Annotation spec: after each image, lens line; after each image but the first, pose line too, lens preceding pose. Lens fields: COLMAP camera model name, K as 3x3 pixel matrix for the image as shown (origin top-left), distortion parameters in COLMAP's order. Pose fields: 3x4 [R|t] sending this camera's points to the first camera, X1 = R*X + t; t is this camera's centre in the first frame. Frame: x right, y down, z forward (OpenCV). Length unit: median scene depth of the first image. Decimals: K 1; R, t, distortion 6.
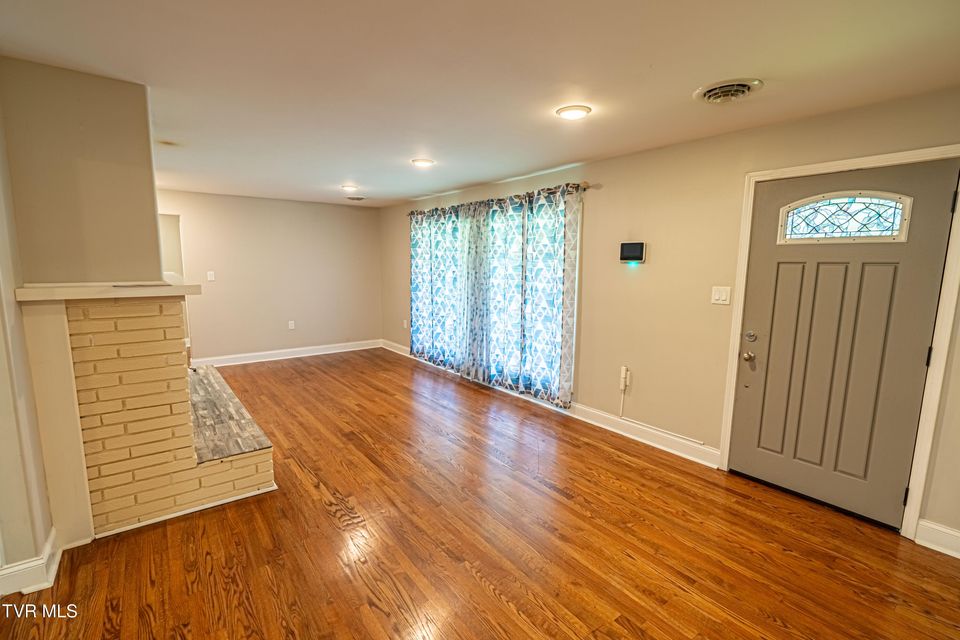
lens RADIAL K [[435.4, 0, 475.2], [0, 435.4, 325.6], [0, 0, 1]] dist [-0.003762, 0.000024]
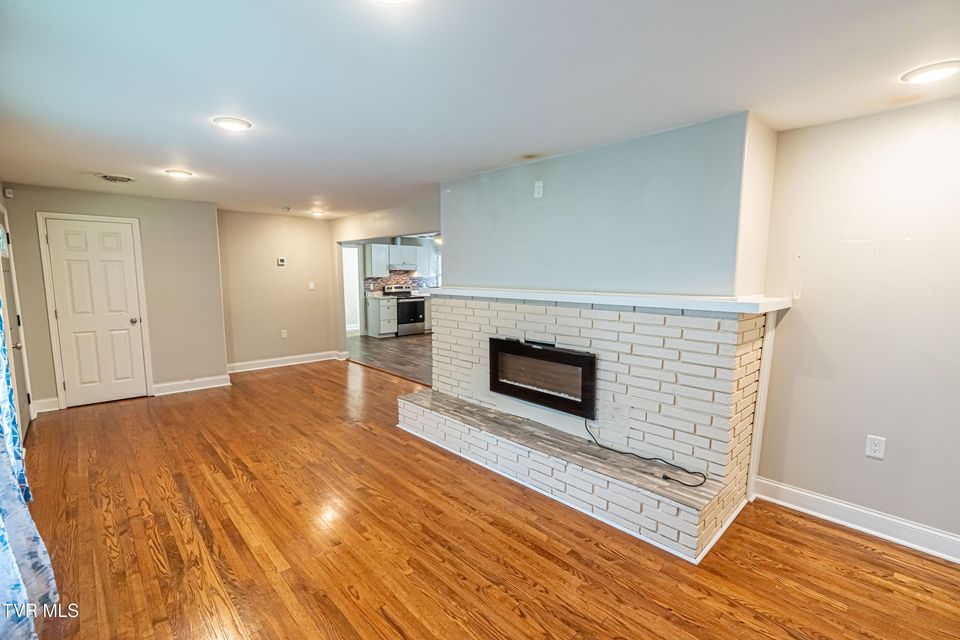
lens RADIAL K [[435.4, 0, 475.2], [0, 435.4, 325.6], [0, 0, 1]] dist [-0.003762, 0.000024]
pose [[-0.995027, -0.001609, -0.099593, -0.486237], [-0.027446, 0.965591, 0.258612, -0.300946], [0.095750, 0.260059, -0.960834, 2.013608]]
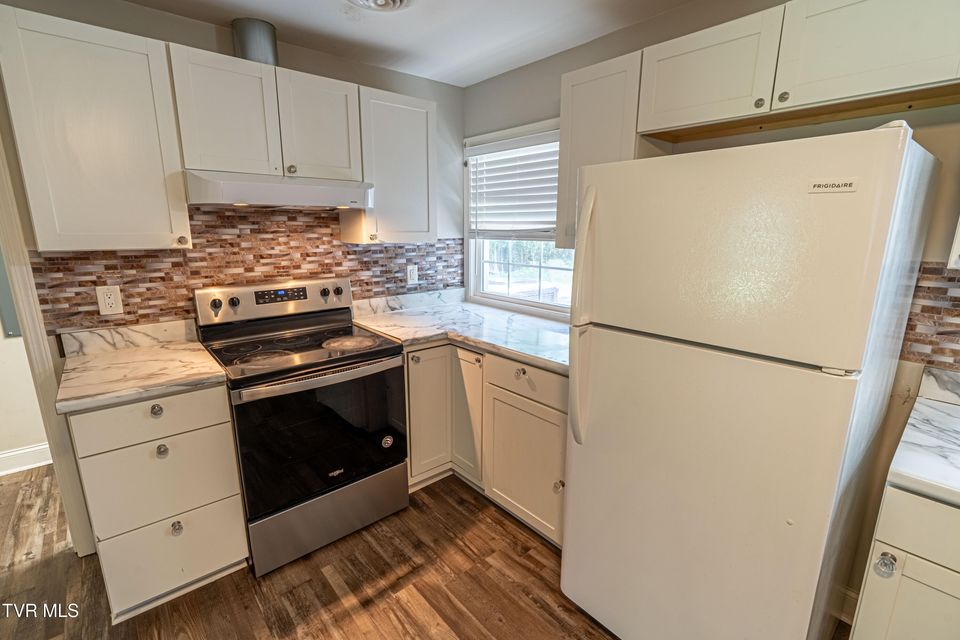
lens RADIAL K [[435.4, 0, 475.2], [0, 435.4, 325.6], [0, 0, 1]] dist [-0.003762, 0.000024]
pose [[-0.997860, 0.001601, -0.065365, -0.495253], [-0.022001, 0.933184, 0.358725, 0.069407], [0.061572, 0.359395, -0.931152, -0.527178]]
